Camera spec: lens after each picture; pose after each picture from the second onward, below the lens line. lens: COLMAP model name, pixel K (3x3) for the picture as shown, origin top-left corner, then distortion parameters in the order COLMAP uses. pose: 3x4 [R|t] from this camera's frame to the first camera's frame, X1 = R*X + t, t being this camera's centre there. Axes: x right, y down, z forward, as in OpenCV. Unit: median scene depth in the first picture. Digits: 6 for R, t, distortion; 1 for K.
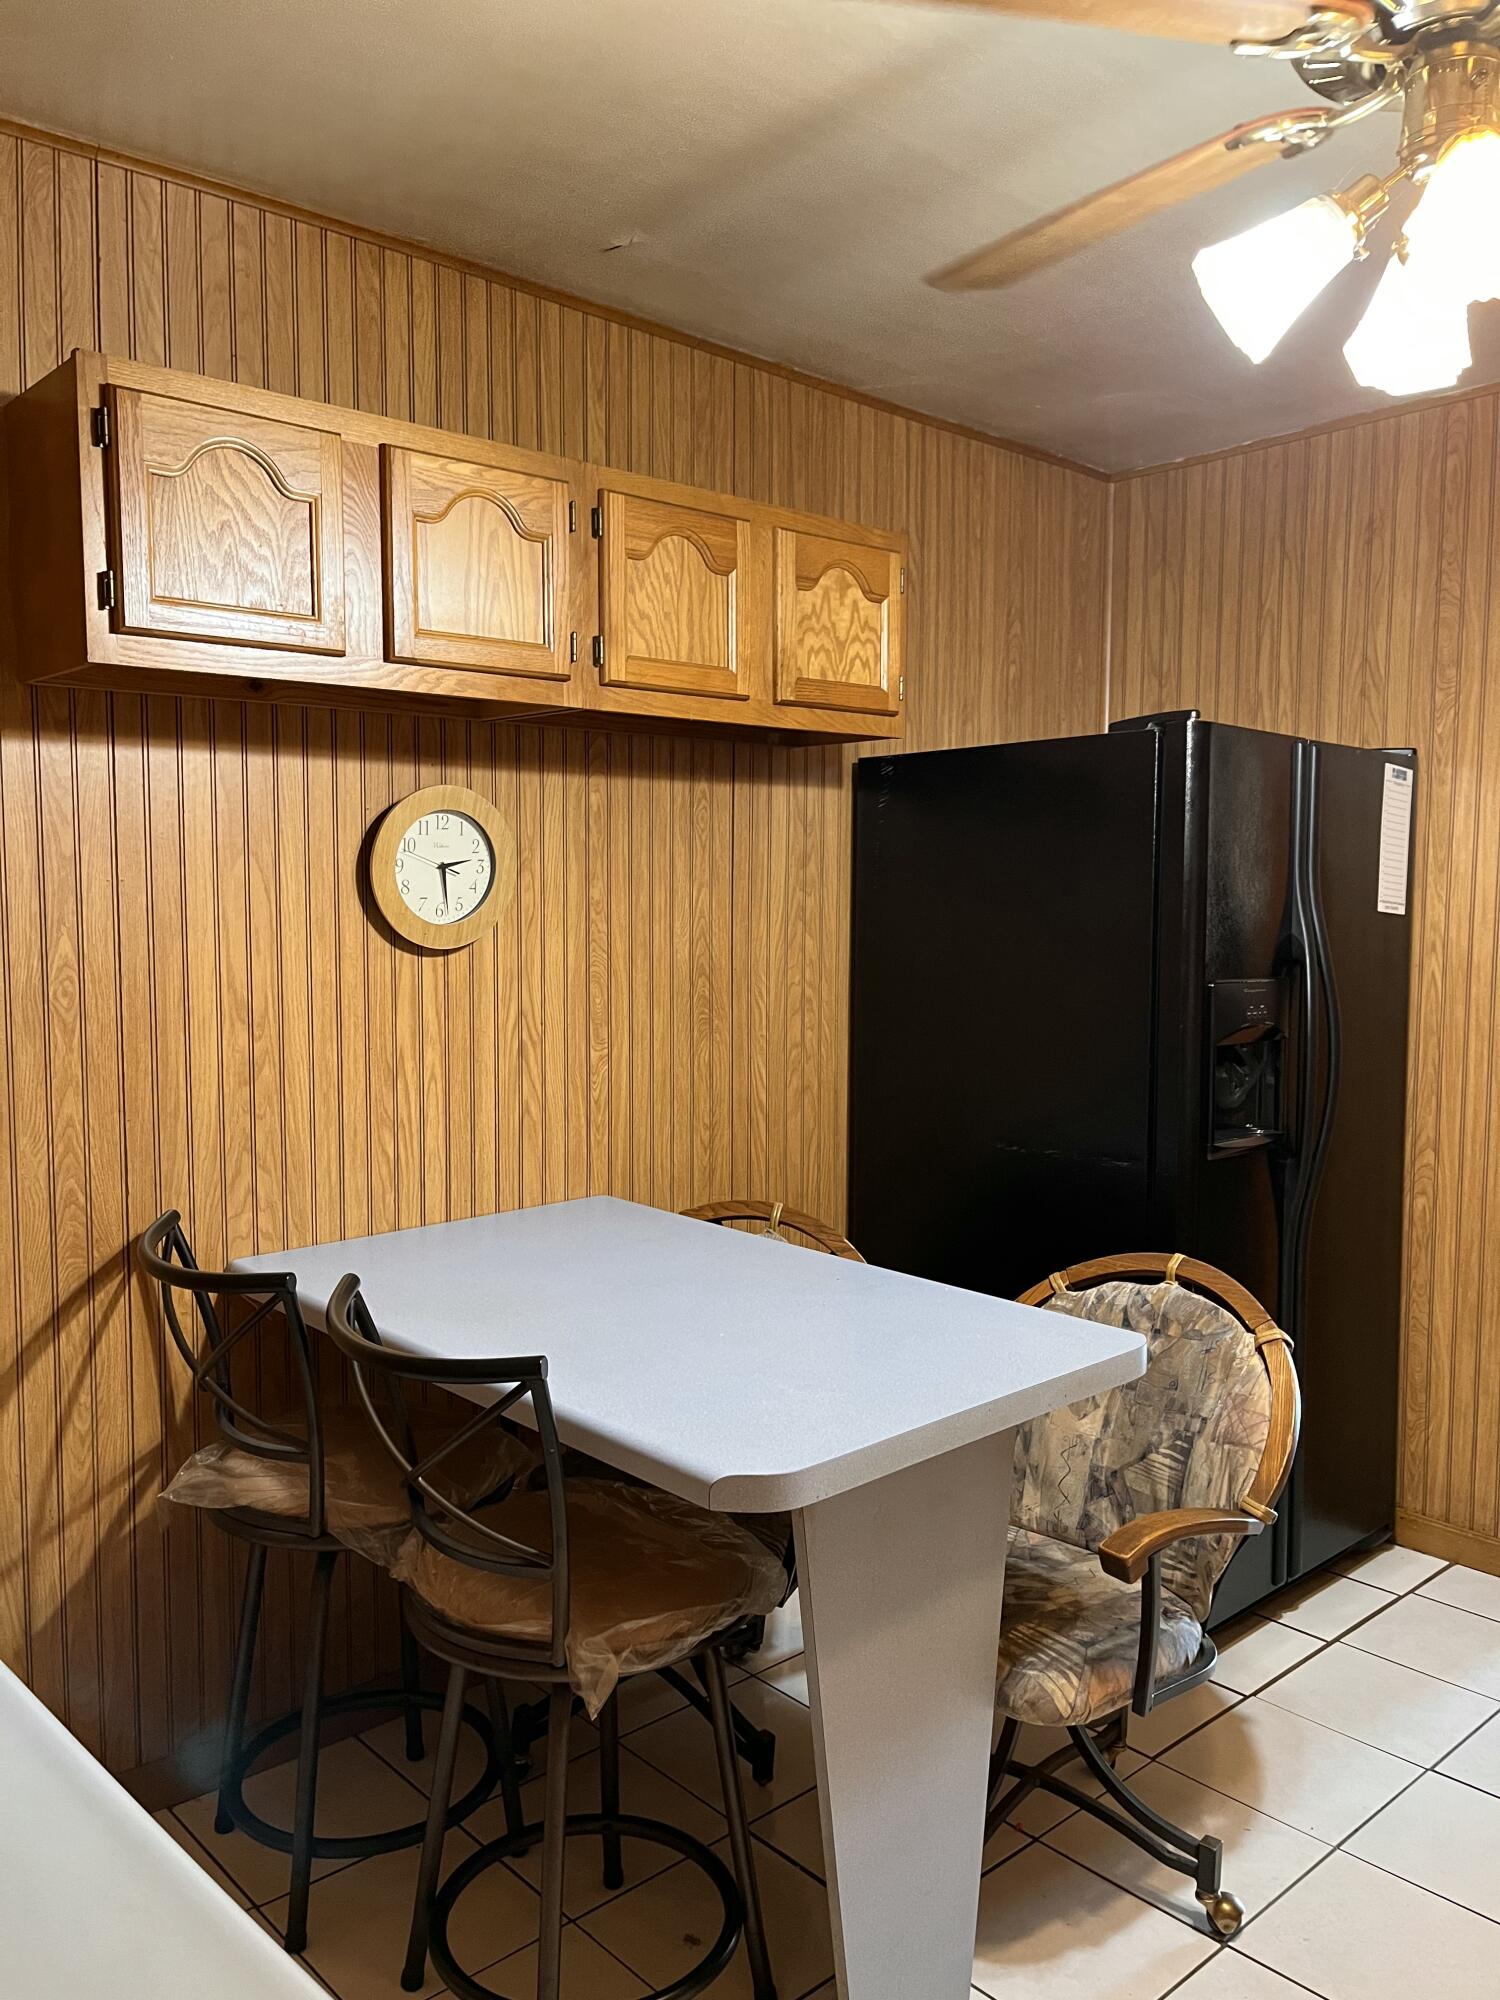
lens RADIAL K [[1499.8, 0, 750.0], [0, 1499.8, 1000.0], [0, 0, 1]] dist [0.042966, -0.092940]
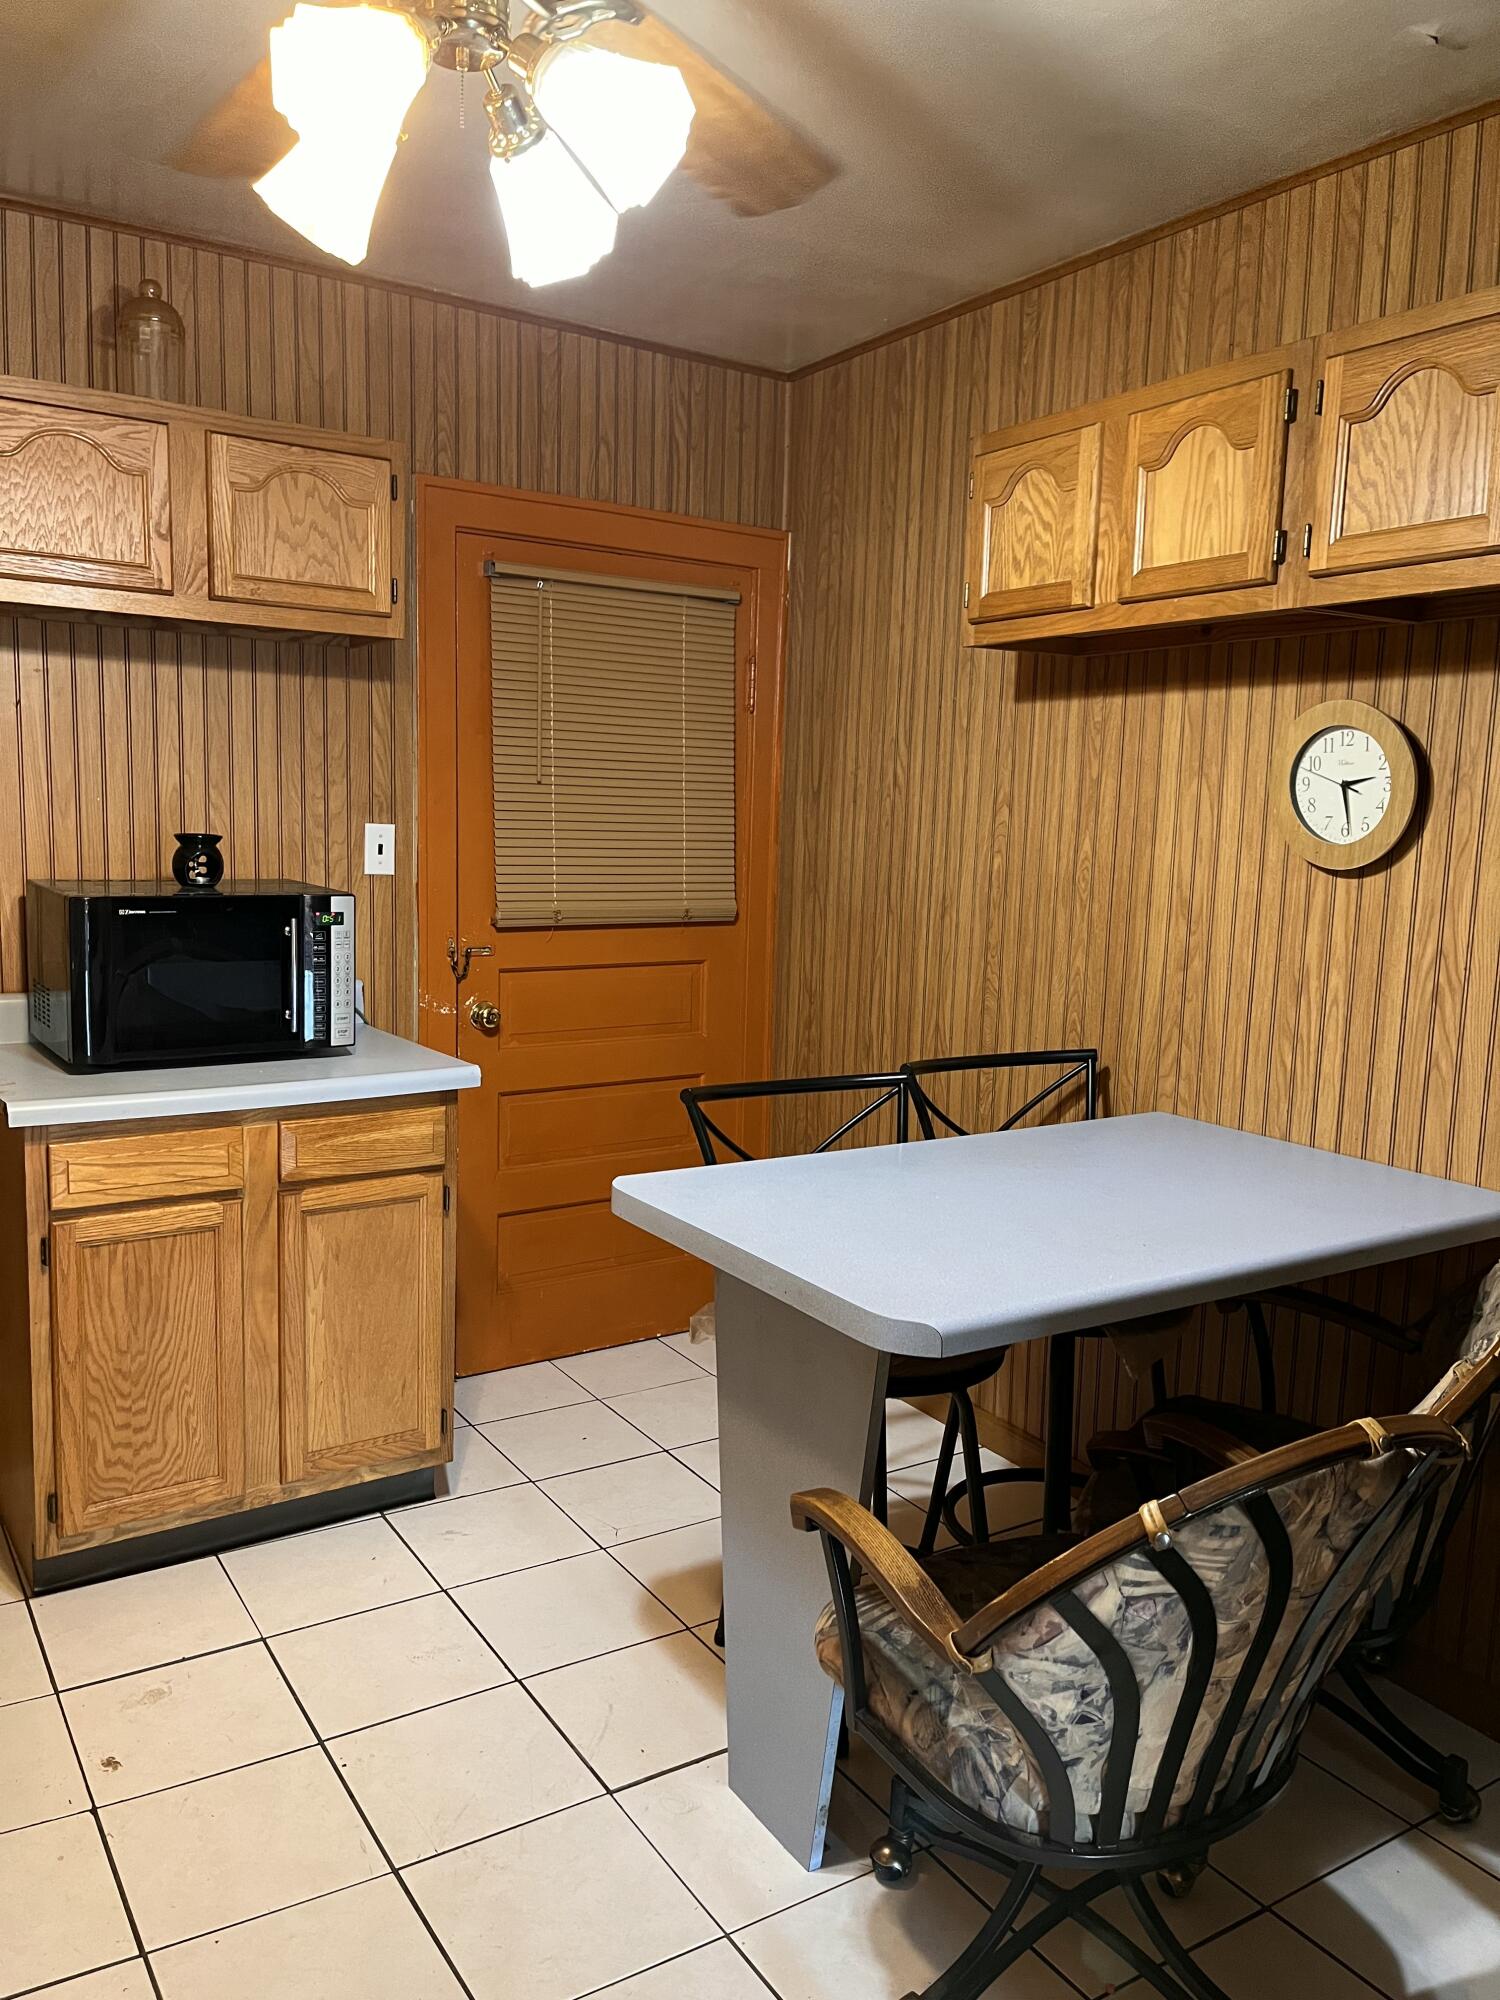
lens RADIAL K [[1499.8, 0, 750.0], [0, 1499.8, 1000.0], [0, 0, 1]] dist [0.042966, -0.092940]
pose [[-0.162677, 0.119591, -0.979405, 0.837705], [-0.105573, 0.984819, 0.137788, -0.045763], [0.981015, 0.125814, -0.147582, 0.793617]]
